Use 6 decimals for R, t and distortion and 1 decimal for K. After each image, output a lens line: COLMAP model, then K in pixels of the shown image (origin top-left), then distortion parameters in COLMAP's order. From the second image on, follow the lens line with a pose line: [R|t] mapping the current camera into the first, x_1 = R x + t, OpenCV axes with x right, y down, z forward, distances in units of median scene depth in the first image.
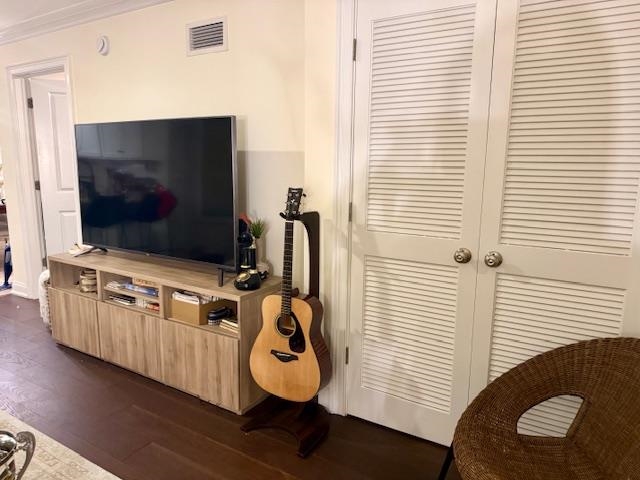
lens RADIAL K [[455.8, 0, 319.5], [0, 455.8, 241.2], [0, 0, 1]] dist [0.054680, -0.077617]
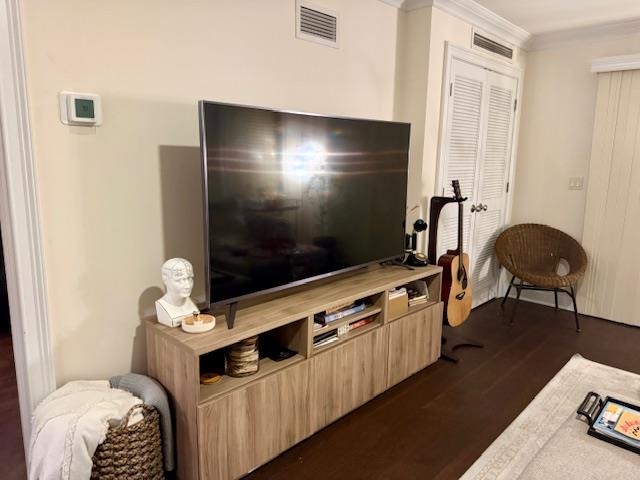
lens RADIAL K [[455.8, 0, 320.6], [0, 455.8, 235.7], [0, 0, 1]] dist [0.054680, -0.077617]
pose [[0.204850, -0.177111, 0.962636, -1.234905], [0.157334, 0.976662, 0.146211, -0.173346], [-0.966065, 0.121504, 0.227935, 0.865296]]
